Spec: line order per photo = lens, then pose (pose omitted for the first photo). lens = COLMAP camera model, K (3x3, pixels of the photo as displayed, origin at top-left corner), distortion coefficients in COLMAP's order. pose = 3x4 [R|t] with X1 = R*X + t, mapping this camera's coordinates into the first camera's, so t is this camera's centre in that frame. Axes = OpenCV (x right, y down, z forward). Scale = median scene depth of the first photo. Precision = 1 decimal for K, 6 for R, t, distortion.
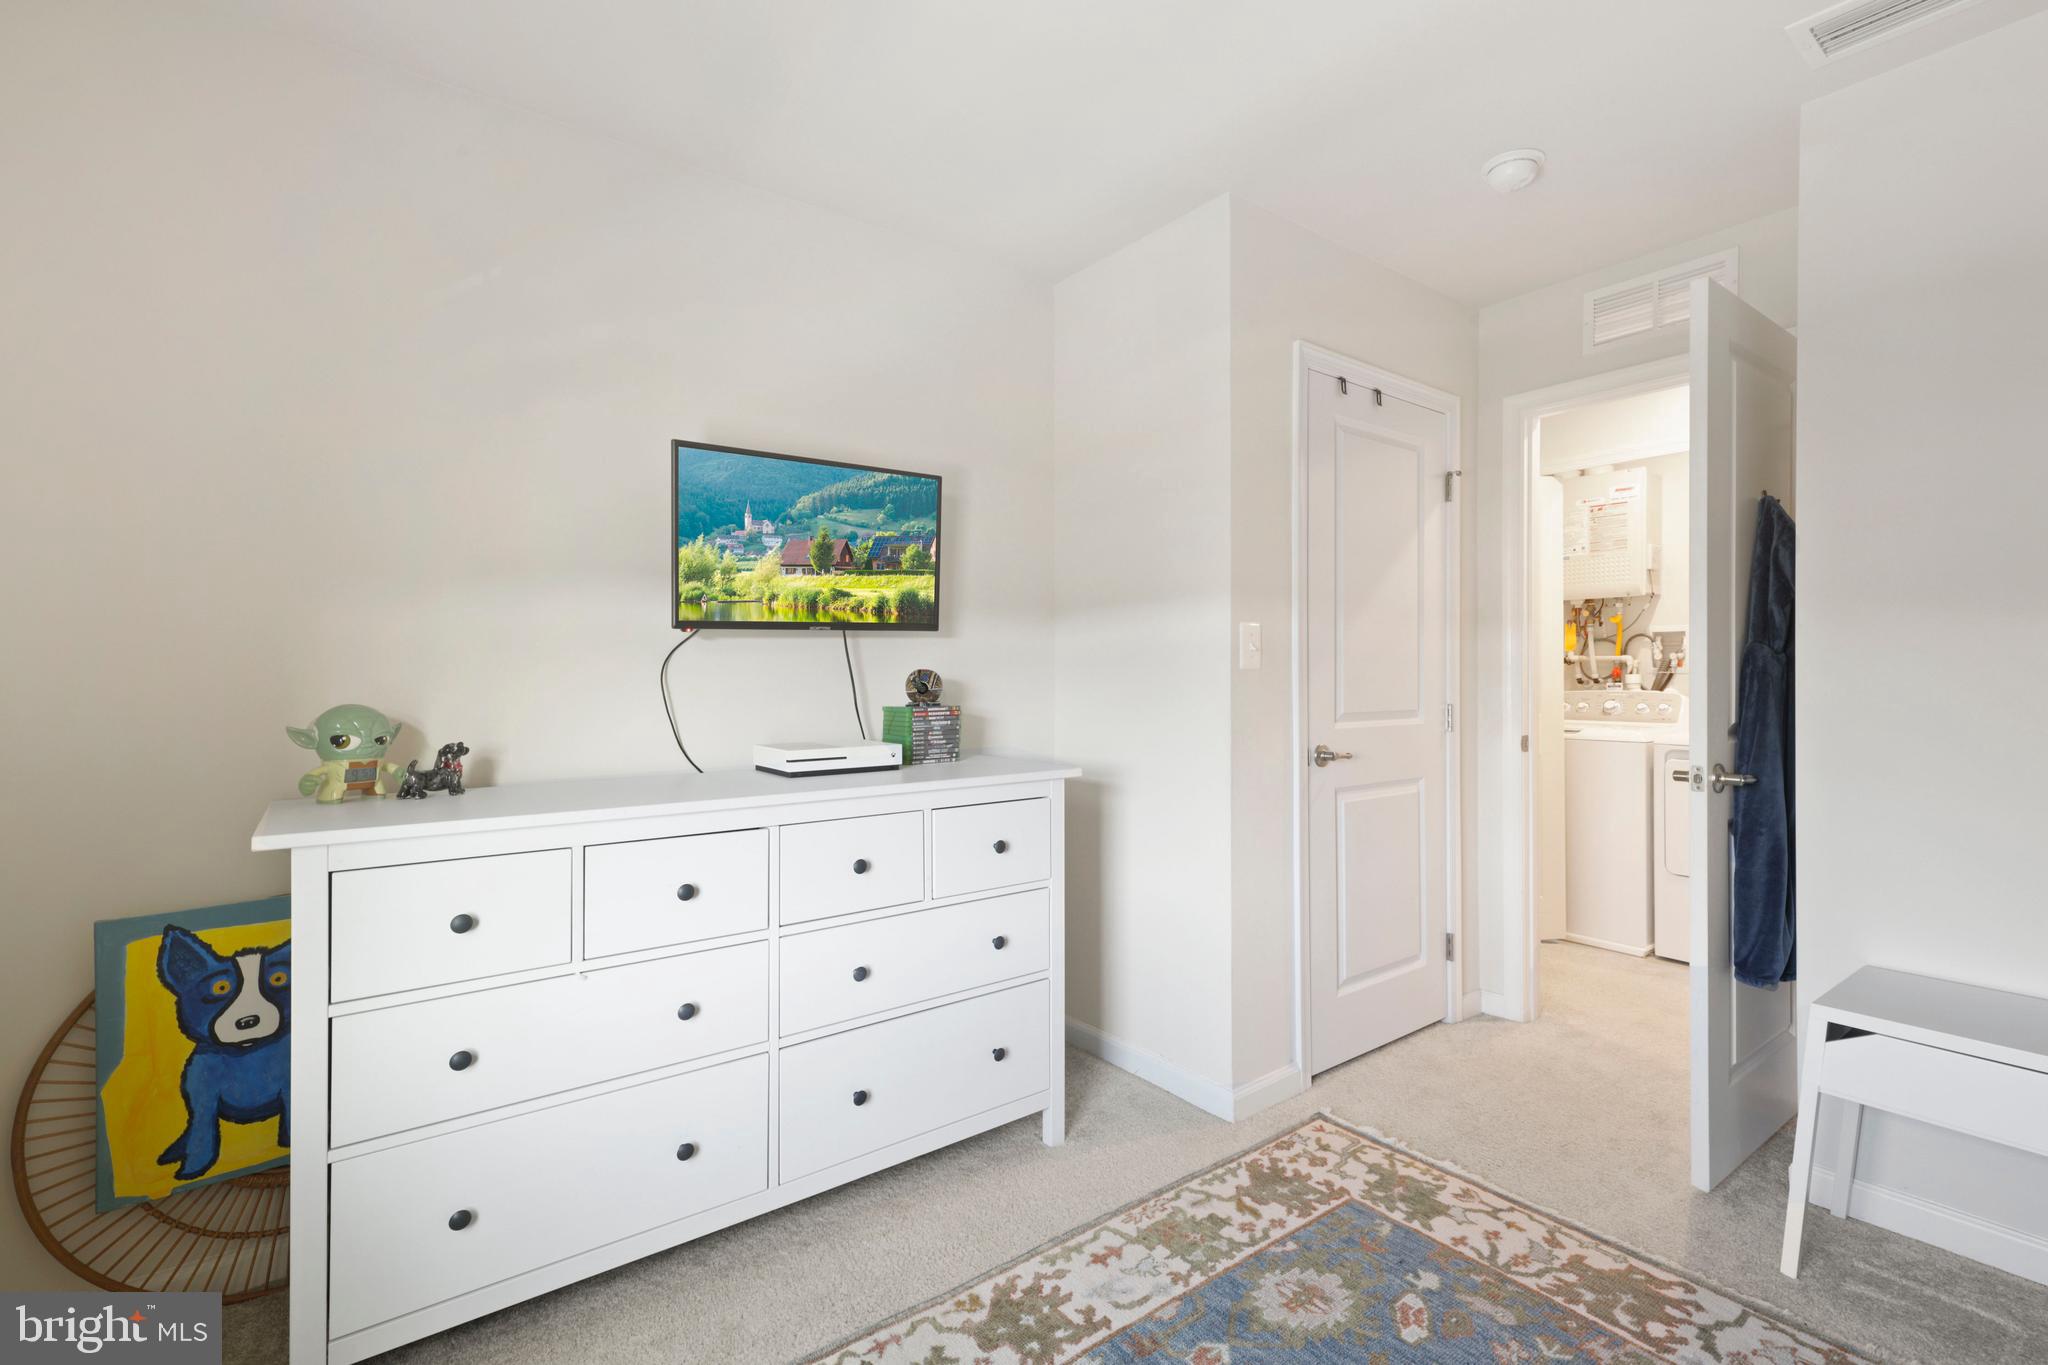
lens RADIAL K [[928.5, 0, 1026.6], [0, 928.5, 686.3], [0, 0, 1]] dist [0.030923, -0.006297]
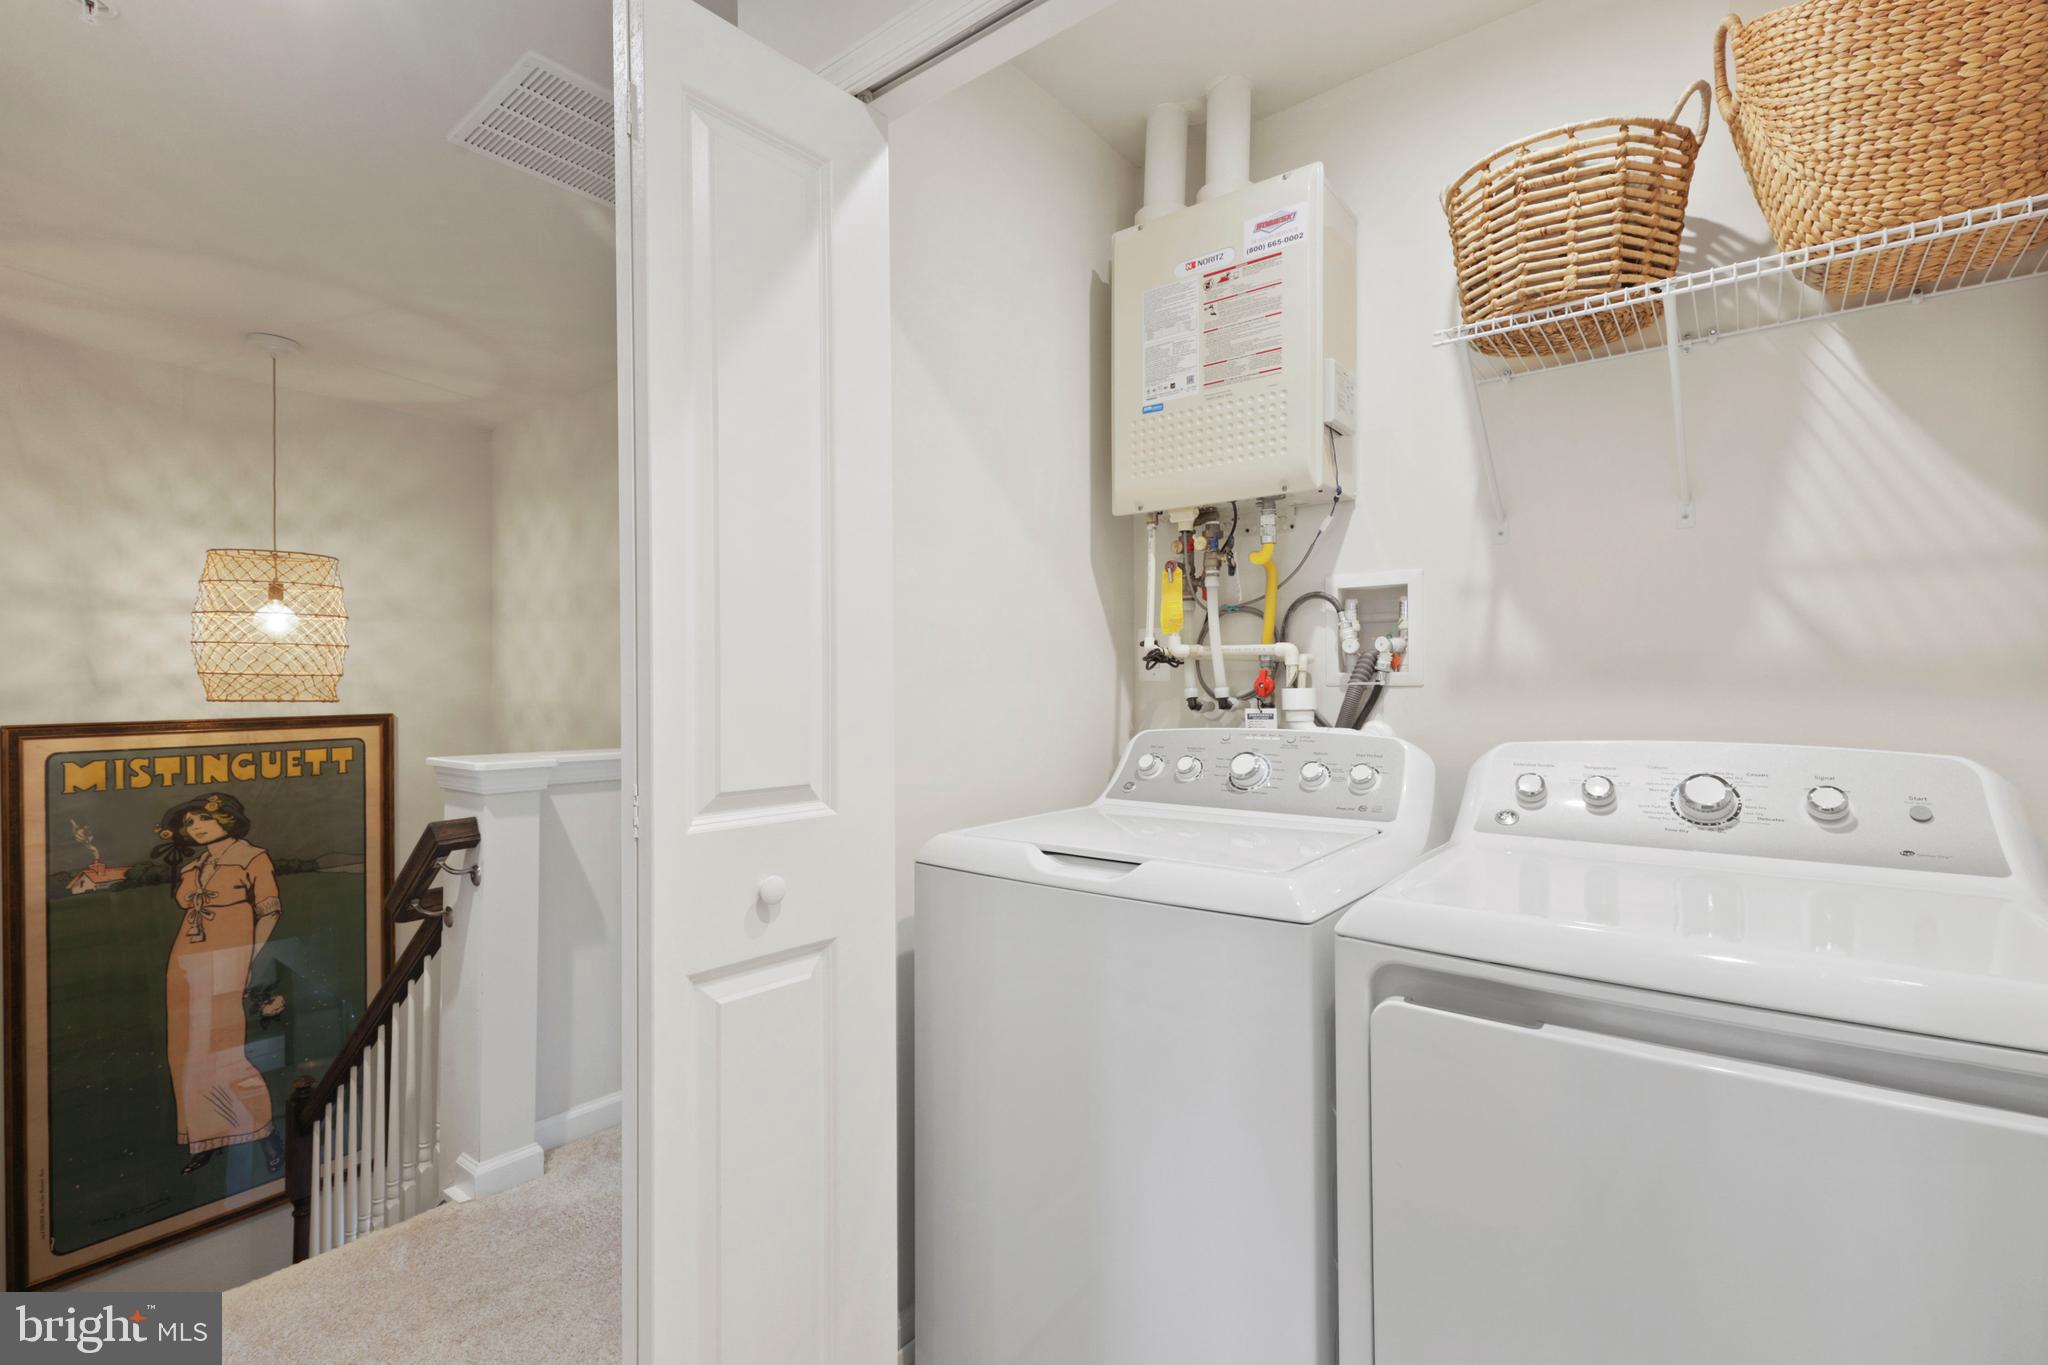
lens RADIAL K [[928.5, 0, 1024.4], [0, 928.5, 689.7], [0, 0, 1]] dist [0.030923, -0.006297]
pose [[0.968112, 0.001249, 0.250513, 0.422843], [0.001702, 0.999932, -0.011564, -0.007694], [-0.250511, 0.011622, 0.968044, 0.628560]]
